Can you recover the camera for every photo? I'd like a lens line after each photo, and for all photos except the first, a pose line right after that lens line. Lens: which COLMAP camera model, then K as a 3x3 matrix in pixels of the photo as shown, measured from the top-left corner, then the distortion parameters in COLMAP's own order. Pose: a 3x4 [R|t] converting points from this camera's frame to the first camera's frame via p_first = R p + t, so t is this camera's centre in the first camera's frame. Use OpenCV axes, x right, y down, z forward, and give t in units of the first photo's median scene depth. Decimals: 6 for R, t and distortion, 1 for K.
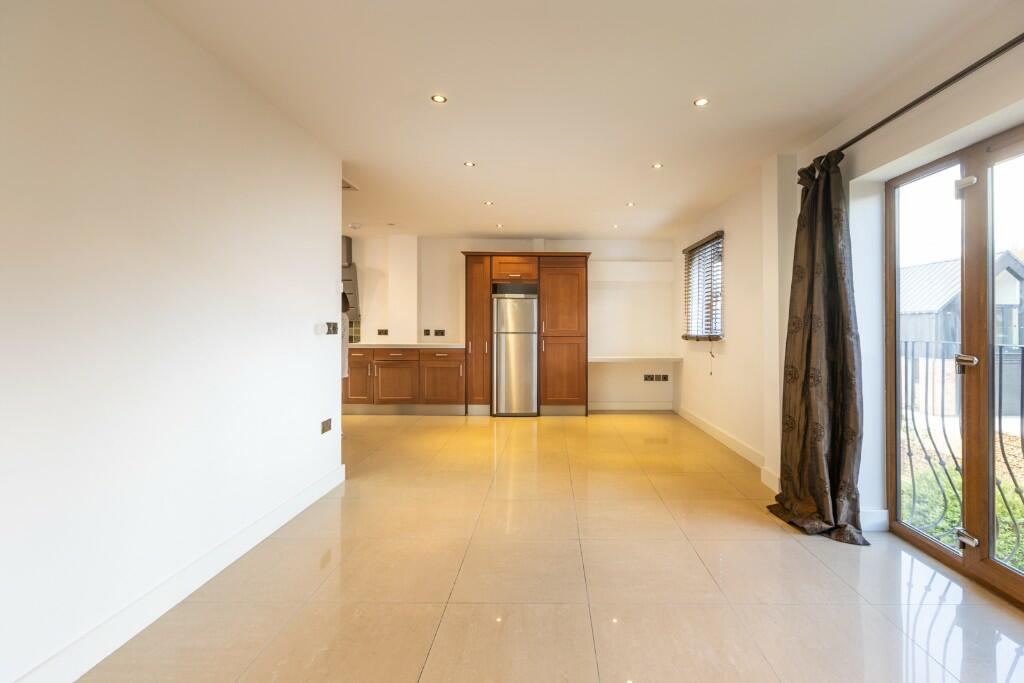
lens RADIAL K [[456.1, 0, 537.2], [0, 456.1, 324.4], [0, 0, 1]] dist [0.009397, -0.001267]
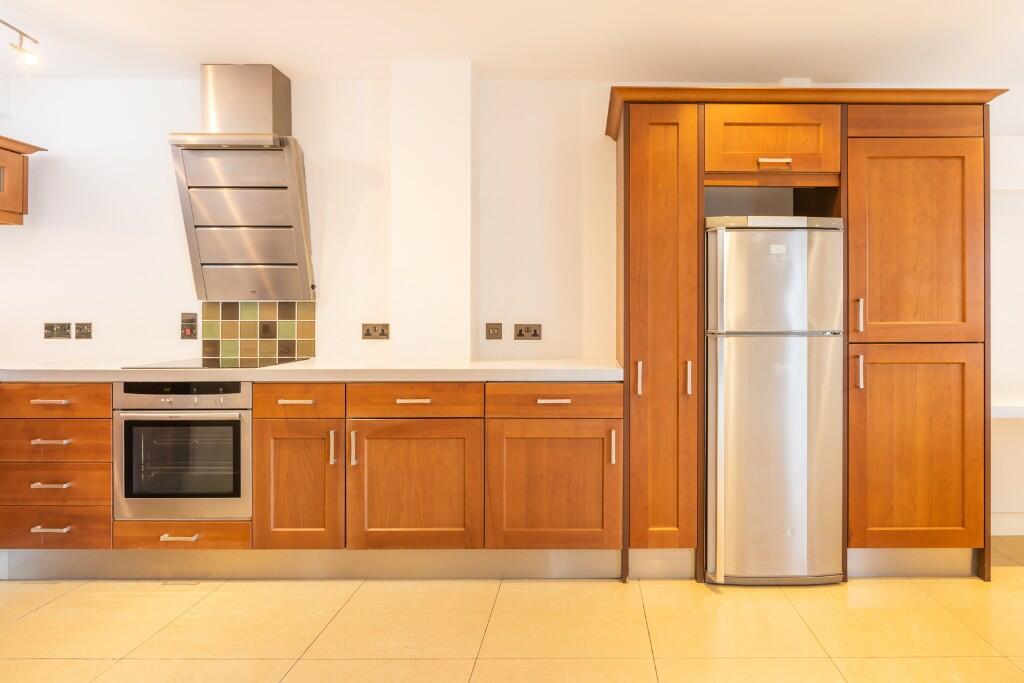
lens RADIAL K [[563.0, 0, 576.3], [0, 563.0, 316.8], [0, 0, 1]] dist [0.007595, -0.001499]
pose [[0.999950, -0.001925, 0.009779, -0.195367], [0.001912, 0.999997, 0.001317, 0.005715], [-0.009781, -0.001298, 0.999951, 0.588638]]
